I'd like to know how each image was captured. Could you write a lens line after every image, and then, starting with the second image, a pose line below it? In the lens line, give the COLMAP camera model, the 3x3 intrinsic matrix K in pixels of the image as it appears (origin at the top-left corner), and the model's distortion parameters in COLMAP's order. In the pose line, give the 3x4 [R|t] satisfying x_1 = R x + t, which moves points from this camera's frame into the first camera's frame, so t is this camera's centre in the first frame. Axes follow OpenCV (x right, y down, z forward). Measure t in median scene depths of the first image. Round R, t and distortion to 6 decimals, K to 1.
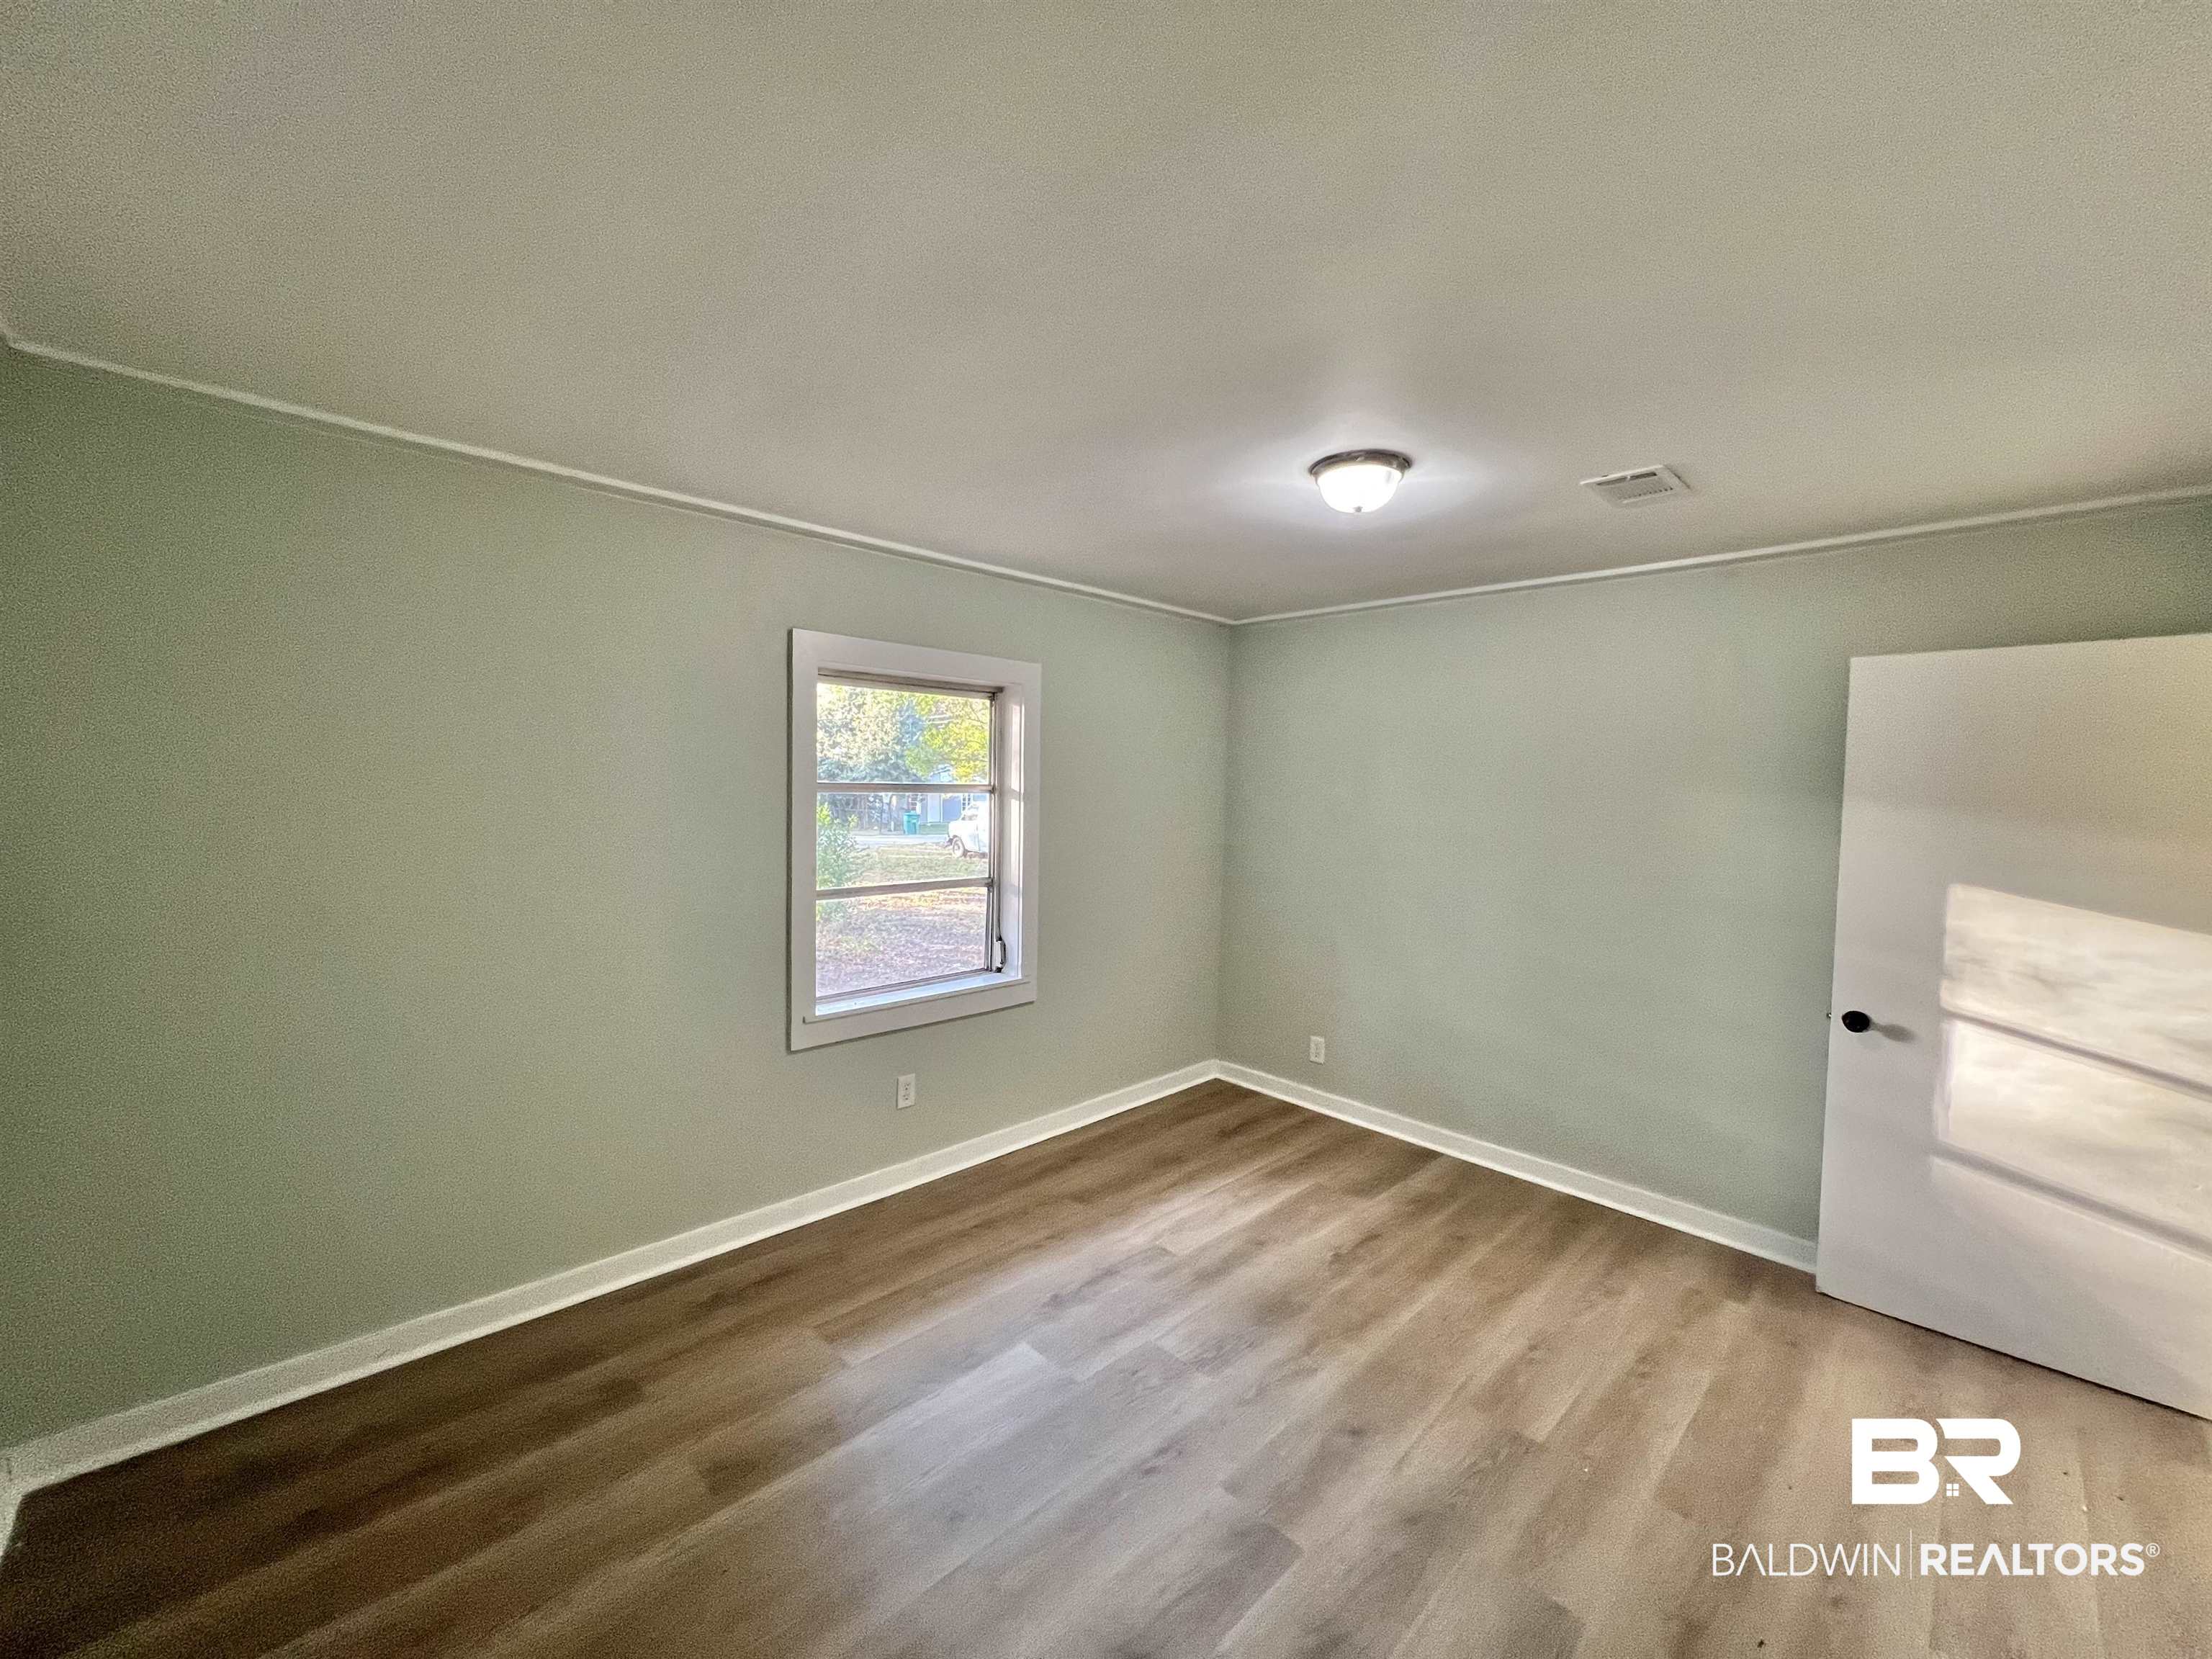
lens RADIAL K [[884.4, 0, 1102.2], [0, 884.4, 822.7], [0, 0, 1]] dist [-0.002022, 0.000636]
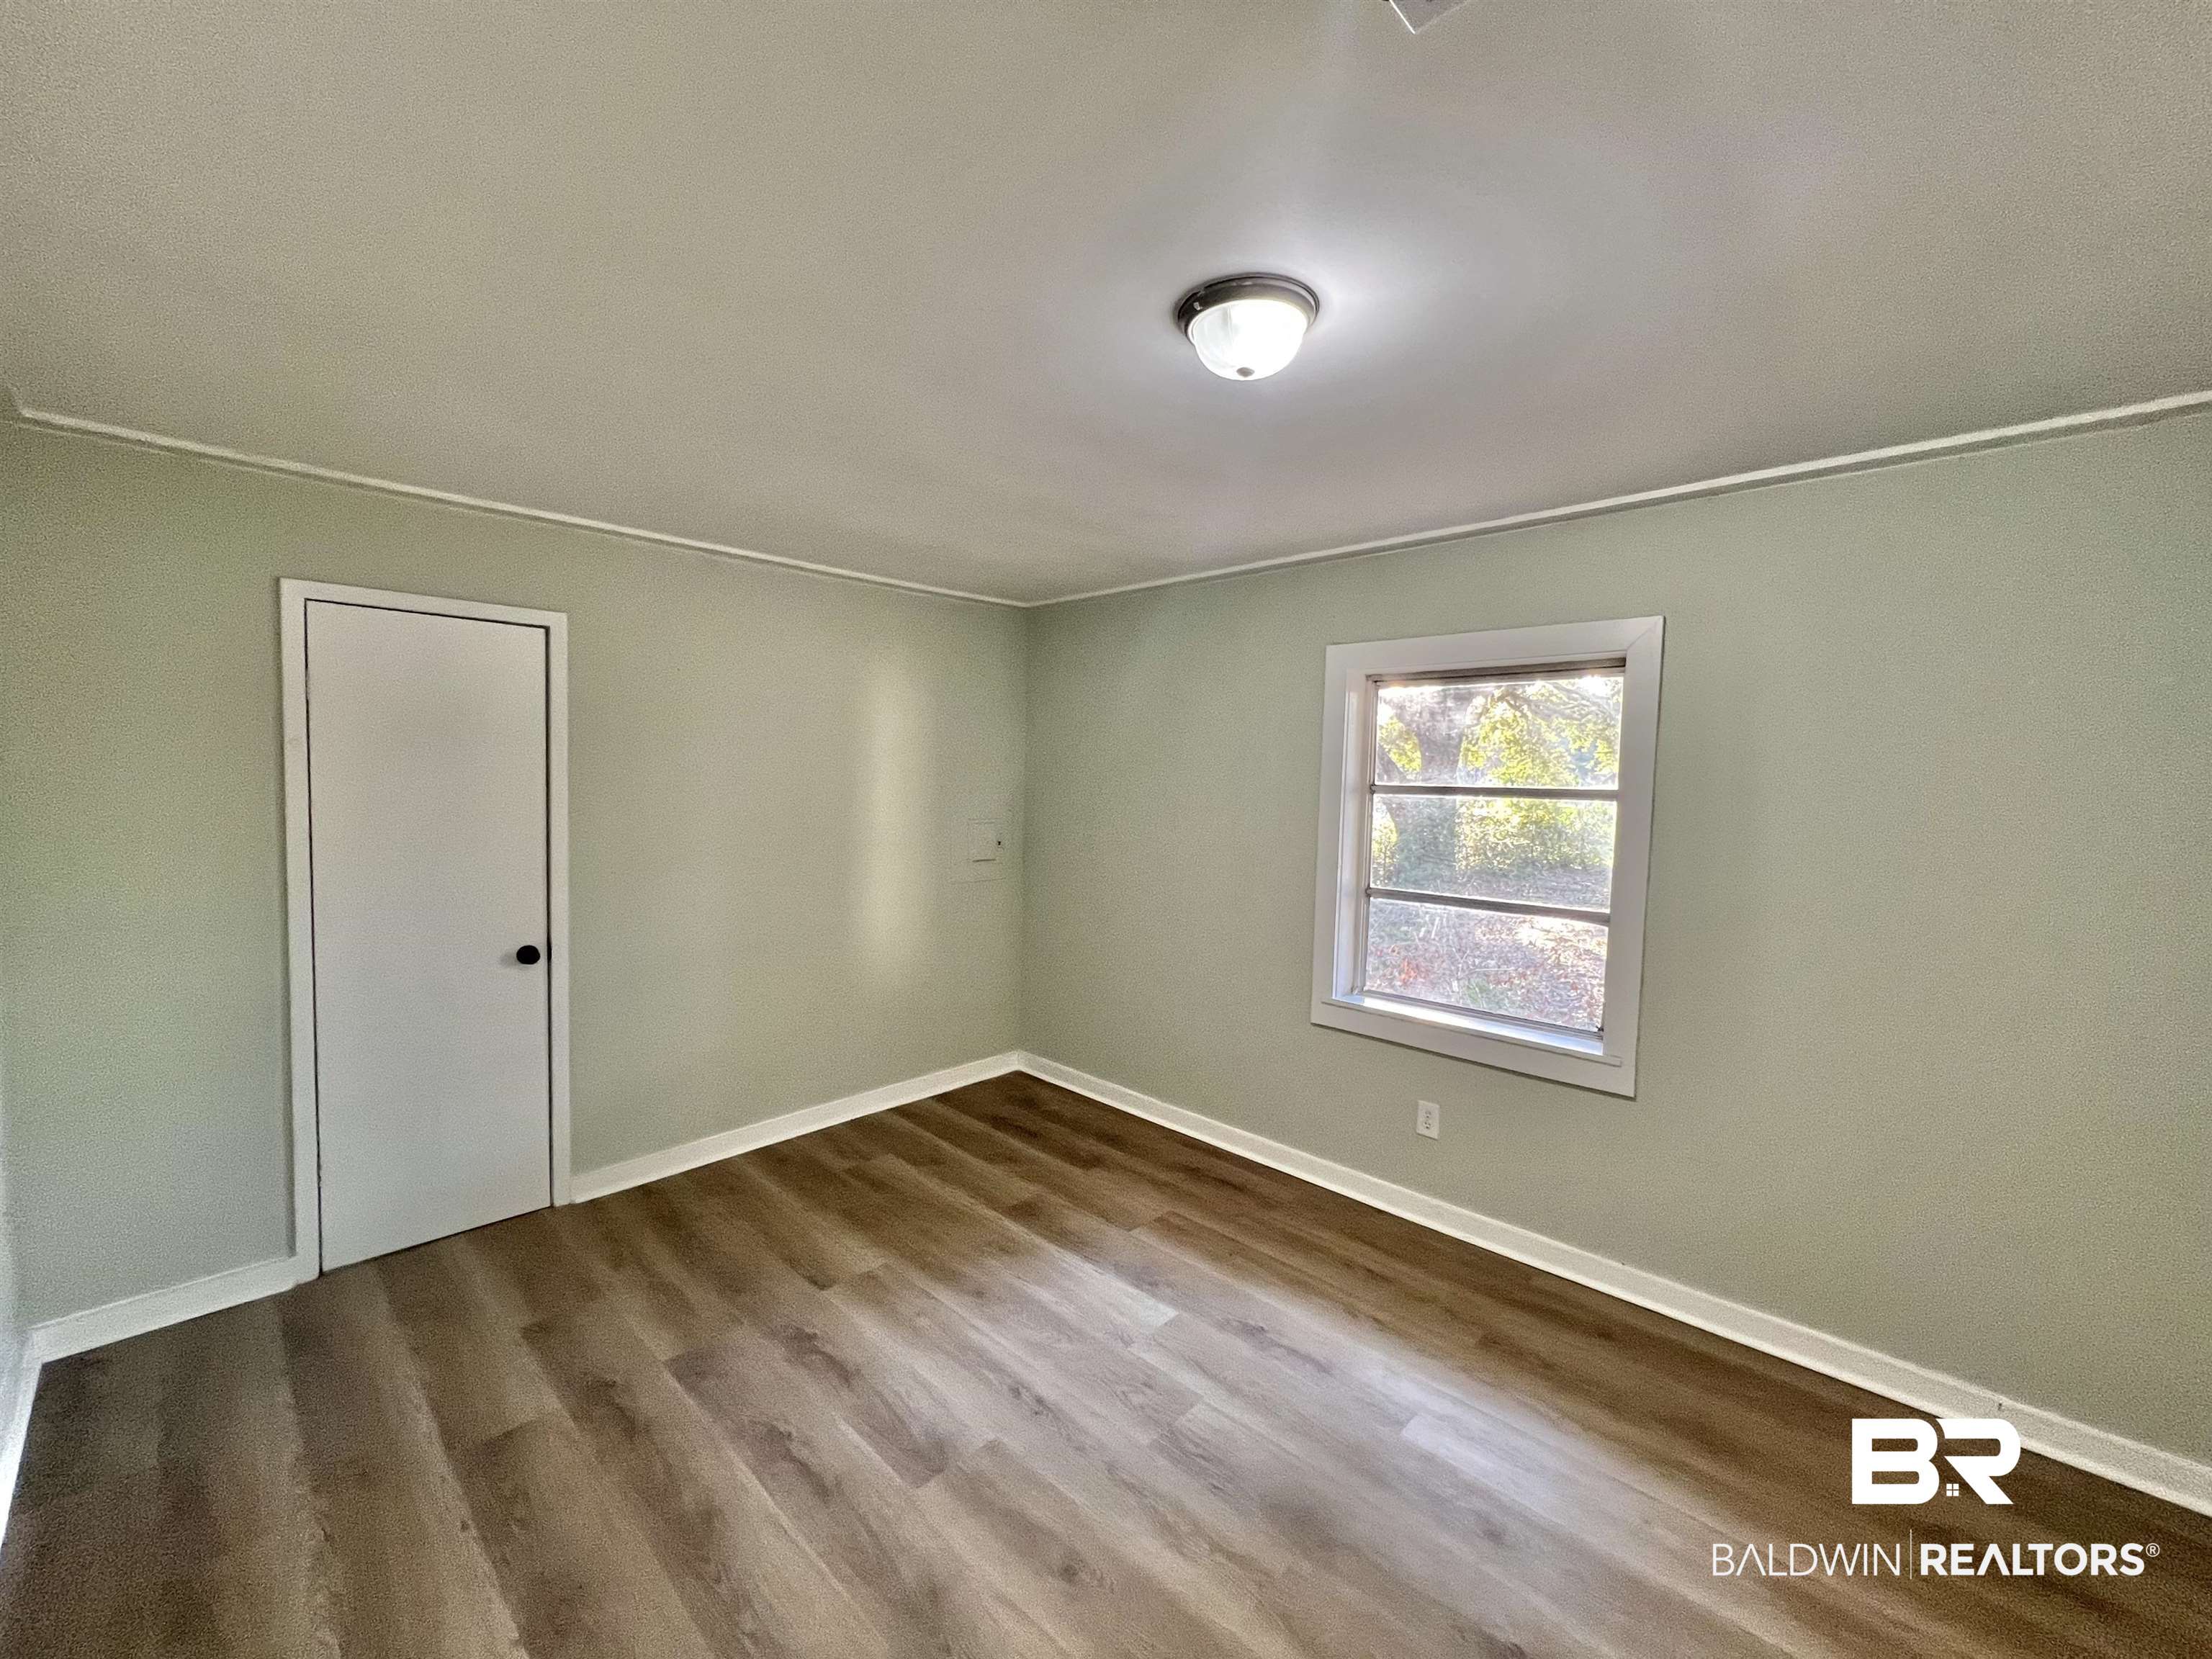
lens RADIAL K [[889.4, 0, 1092.2], [0, 889.4, 837.3], [0, 0, 1]] dist [-0.001269, 0.000130]
pose [[0.019243, 0.046995, -0.998710, 0.953795], [-0.064838, 0.996851, 0.045658, -0.008875], [0.997710, 0.063876, 0.022229, 0.867069]]
